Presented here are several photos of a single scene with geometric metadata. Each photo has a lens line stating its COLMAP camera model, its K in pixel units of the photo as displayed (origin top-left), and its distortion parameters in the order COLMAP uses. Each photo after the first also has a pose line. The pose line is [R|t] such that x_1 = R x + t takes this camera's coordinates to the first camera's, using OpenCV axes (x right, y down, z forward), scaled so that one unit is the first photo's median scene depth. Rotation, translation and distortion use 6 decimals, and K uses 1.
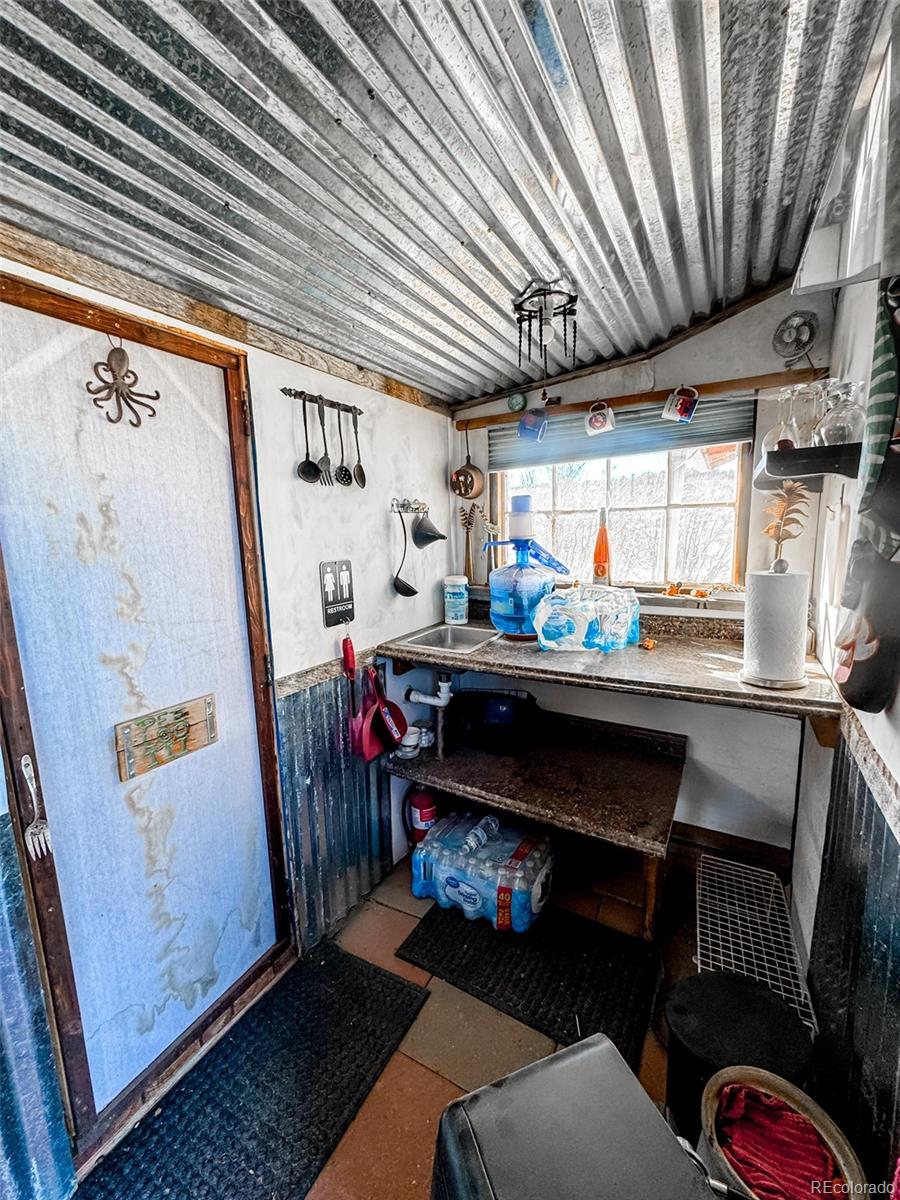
lens RADIAL K [[477.1, 0, 446.7], [0, 477.1, 600.7], [0, 0, 1]] dist [-0.001891, 0.000002]
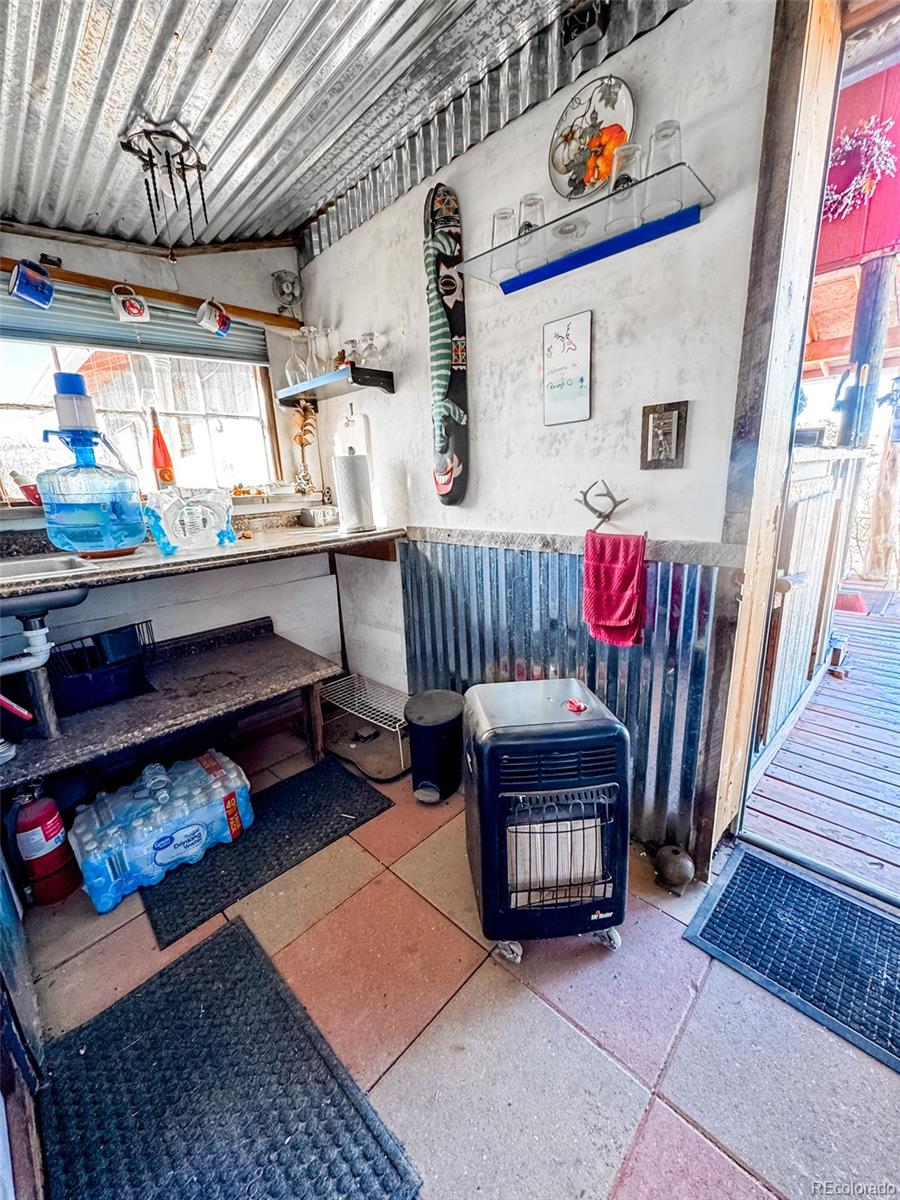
lens RADIAL K [[477.1, 0, 448.5], [0, 477.1, 600.2], [0, 0, 1]] dist [-0.001891, 0.000002]
pose [[0.261867, -0.223106, 0.938962, -0.548365], [0.181446, 0.966945, 0.179151, 0.124673], [-0.947894, 0.123458, 0.293693, 0.236013]]
